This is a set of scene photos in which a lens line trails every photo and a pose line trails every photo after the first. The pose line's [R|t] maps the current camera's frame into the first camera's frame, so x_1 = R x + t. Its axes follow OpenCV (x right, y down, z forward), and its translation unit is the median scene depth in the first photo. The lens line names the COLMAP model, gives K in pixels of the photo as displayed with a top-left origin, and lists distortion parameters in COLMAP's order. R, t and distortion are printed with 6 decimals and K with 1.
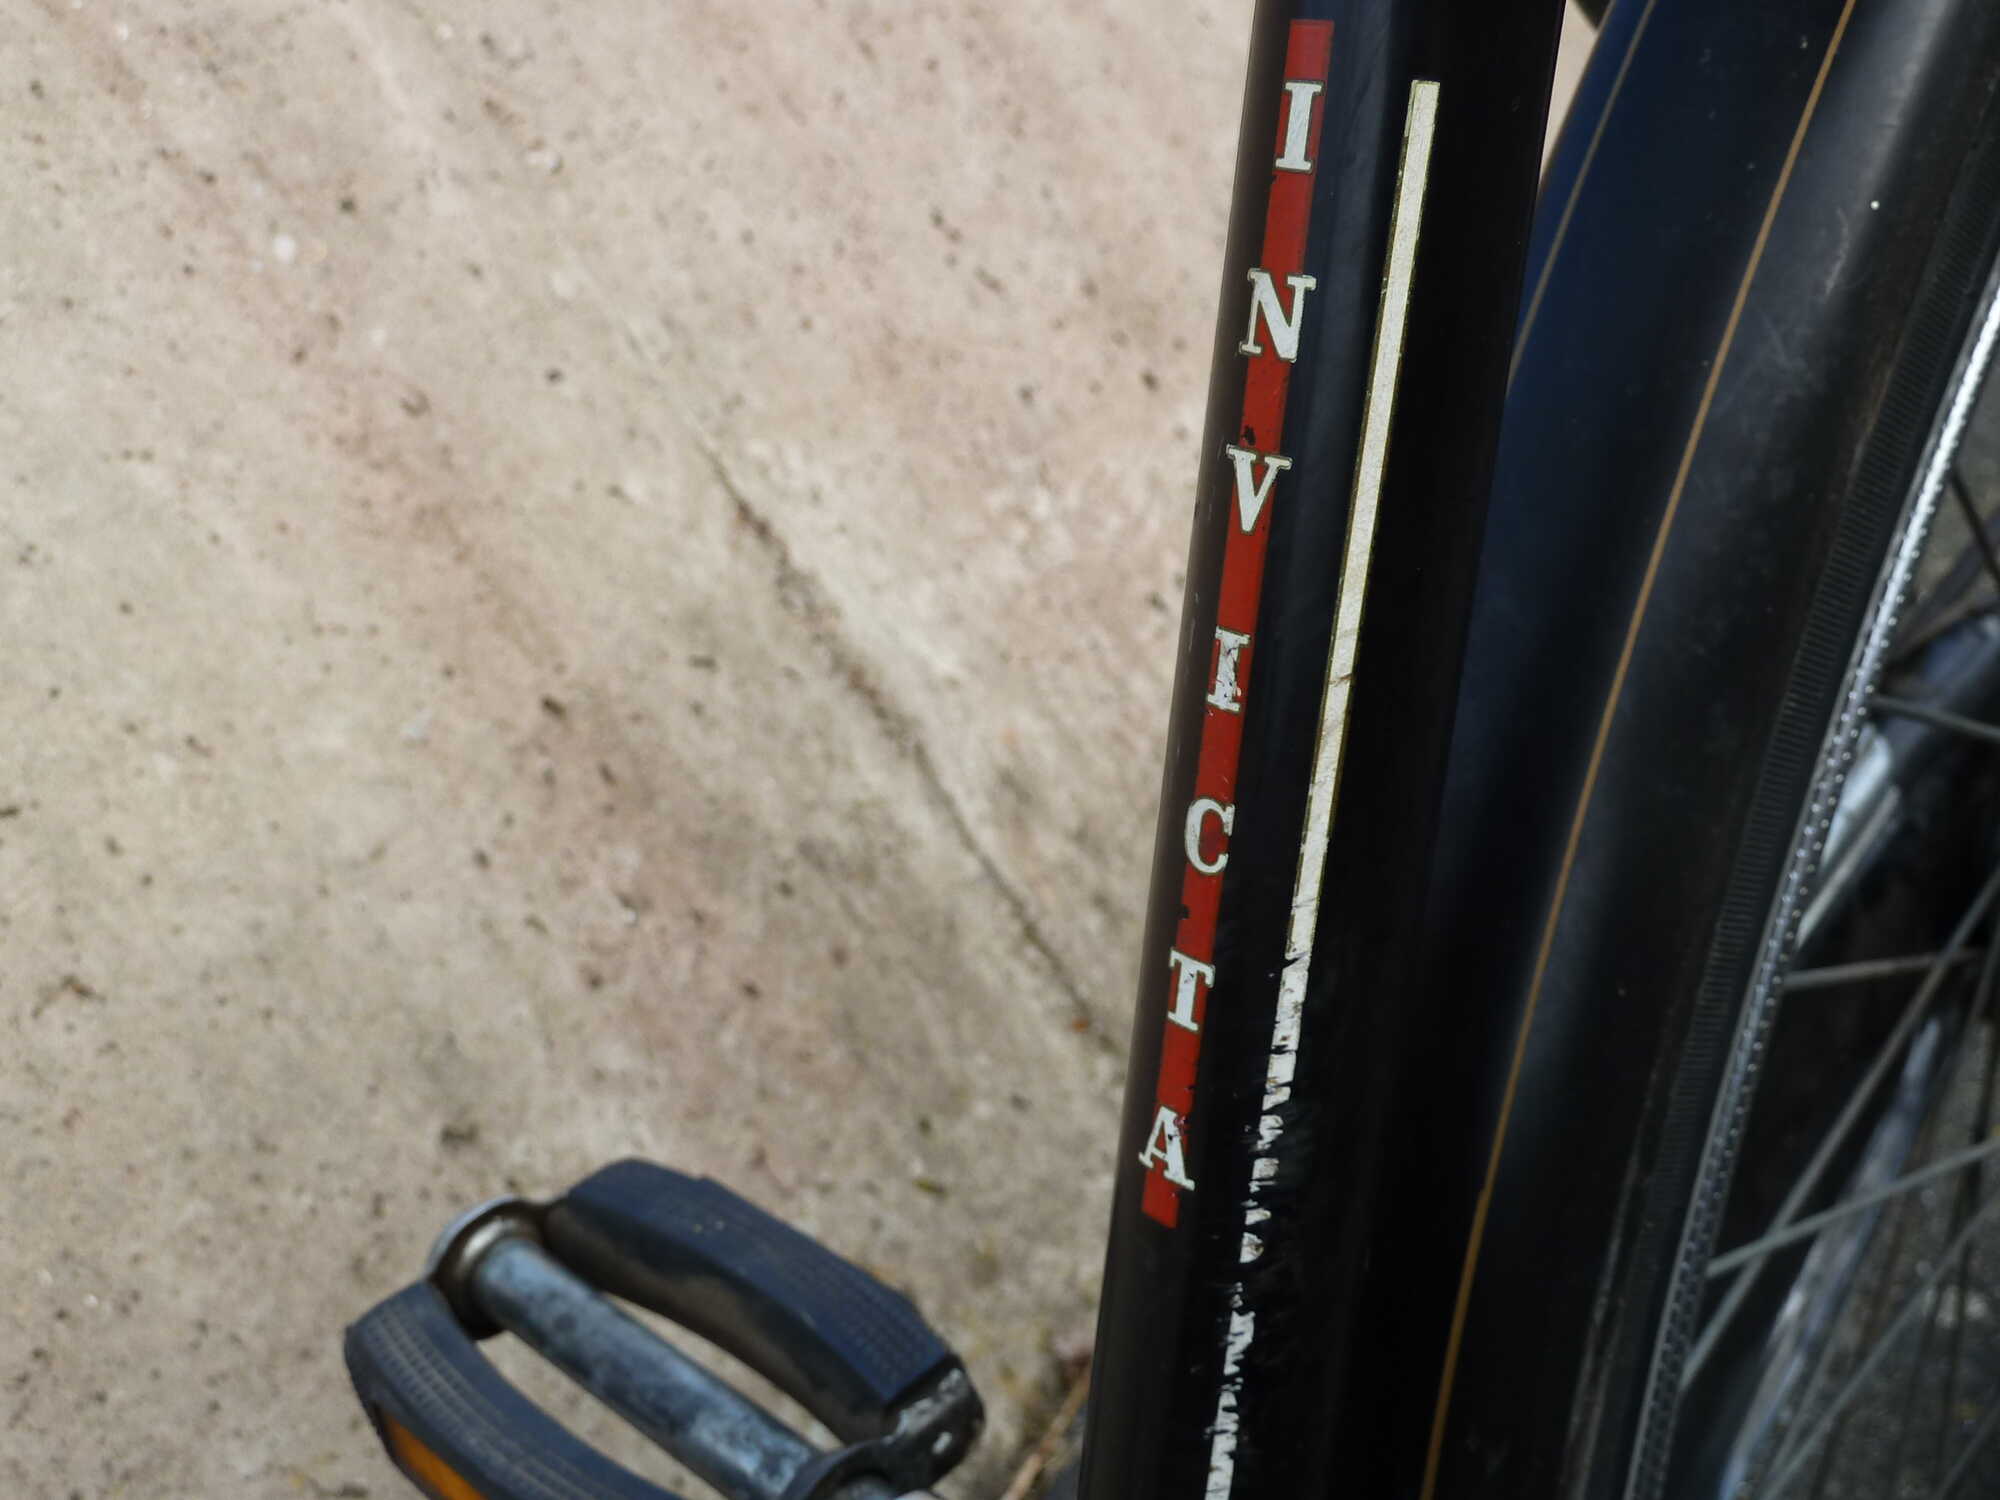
lens RADIAL K [[2049.9, 0, 999.4], [0, 2049.9, 749.2], [0, 0, 1]] dist [-0.023977, 0.000000]
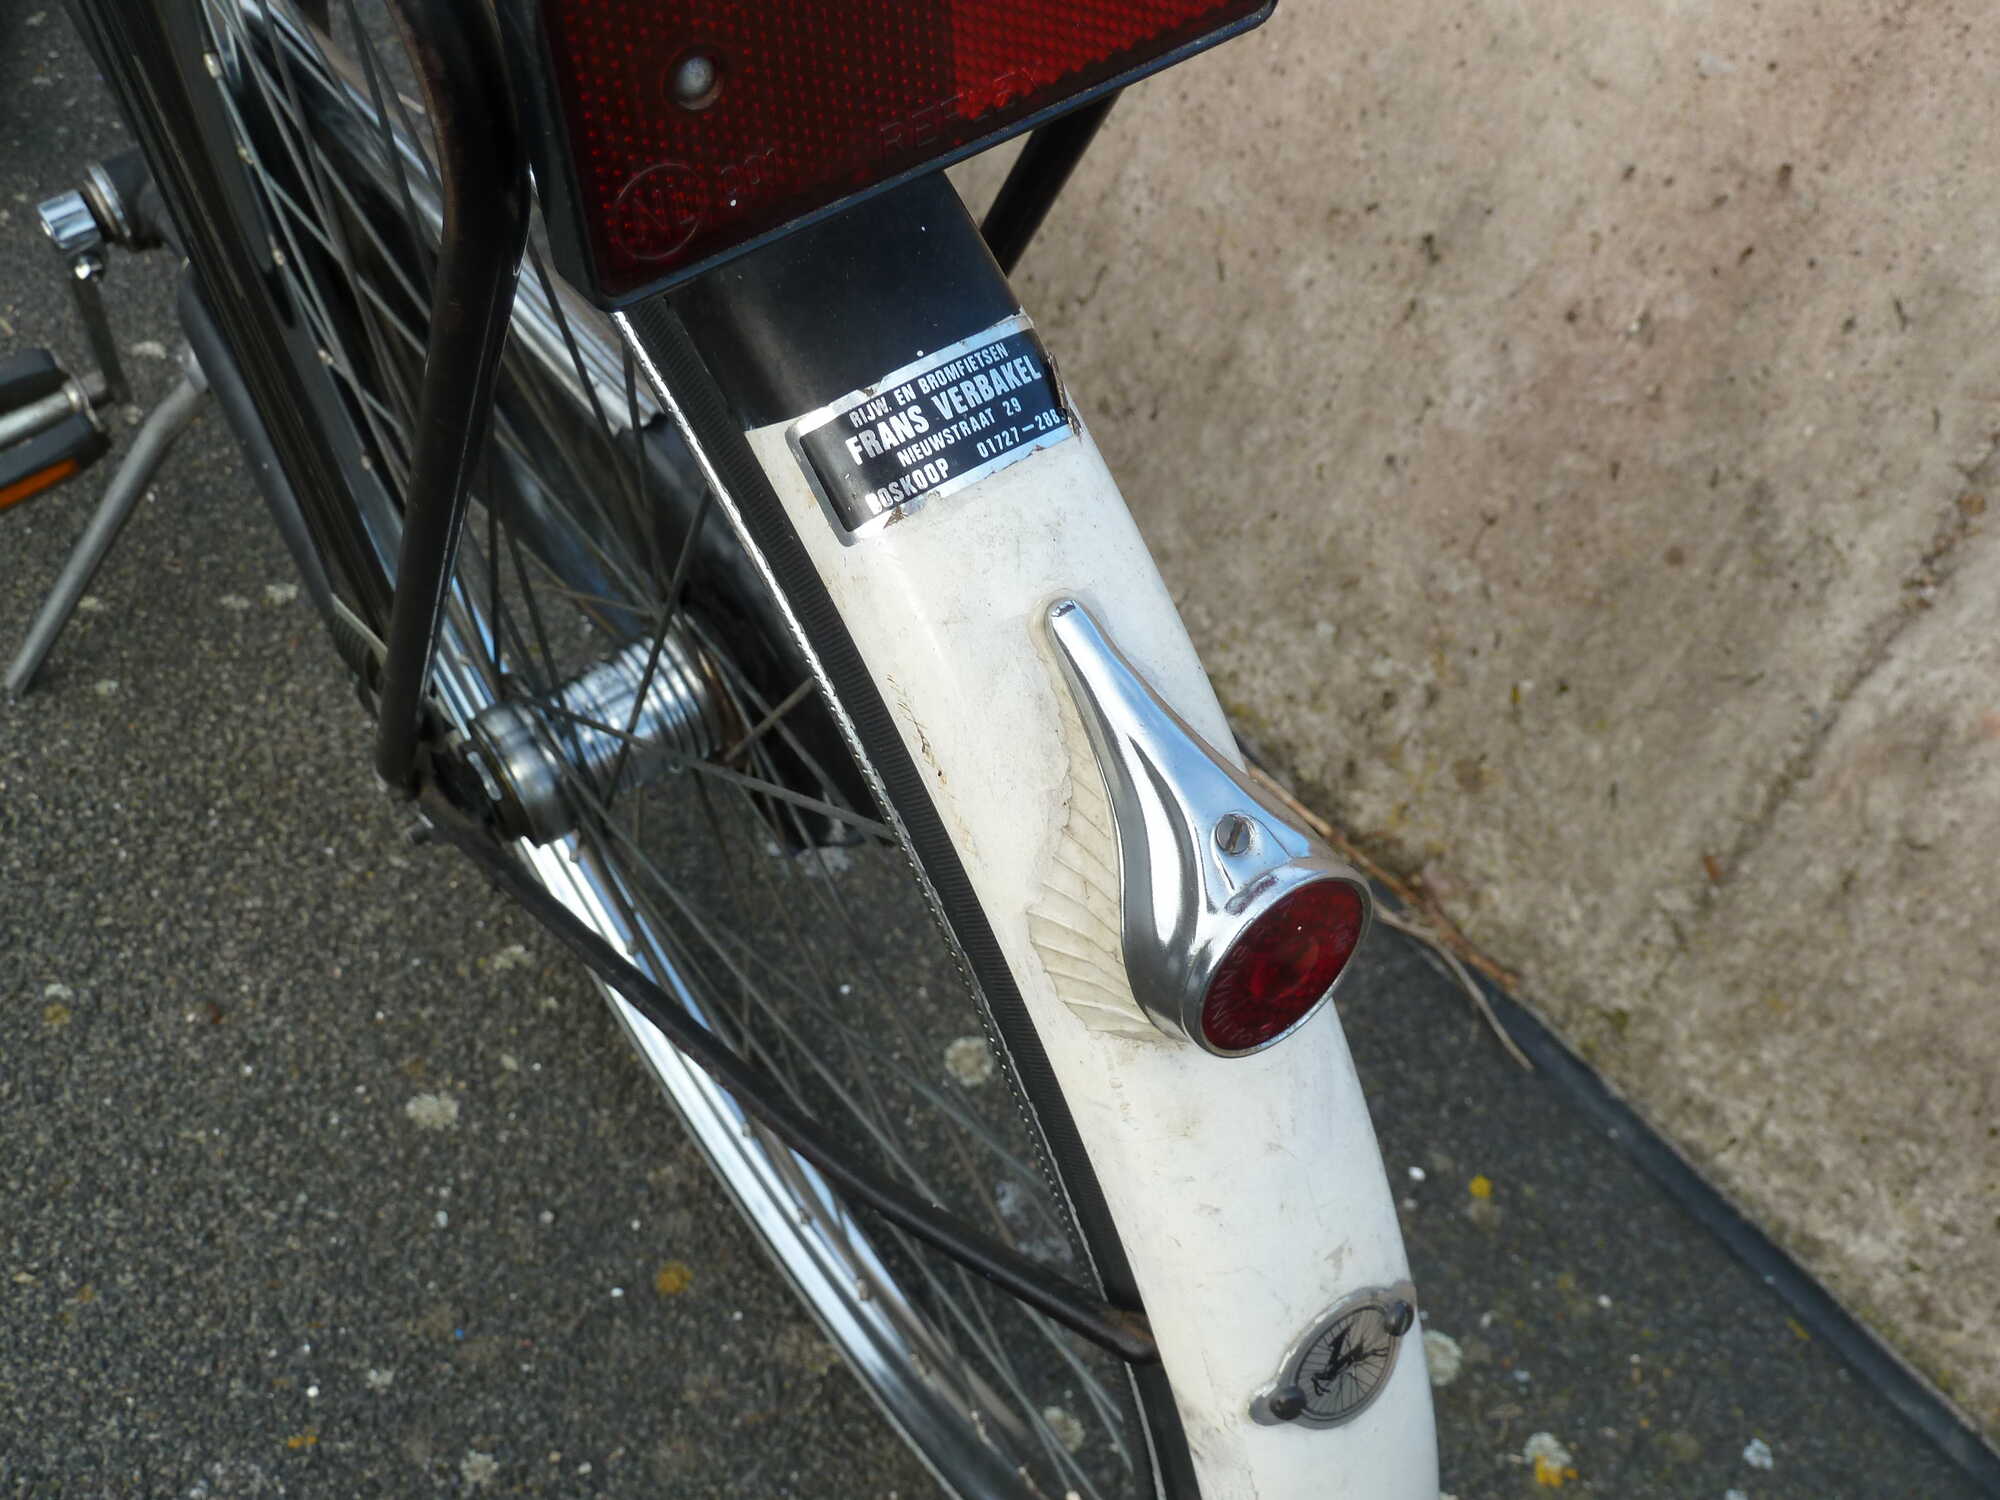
lens RADIAL K [[2049.9, 0, 1000.4], [0, 2049.9, 750.7], [0, 0, 1]] dist [-0.023977, 0.000000]
pose [[-0.279617, 0.854551, -0.437672, 0.535133], [-0.452812, 0.284598, 0.844965, -0.569837], [0.846626, 0.434450, 0.307373, 0.431500]]
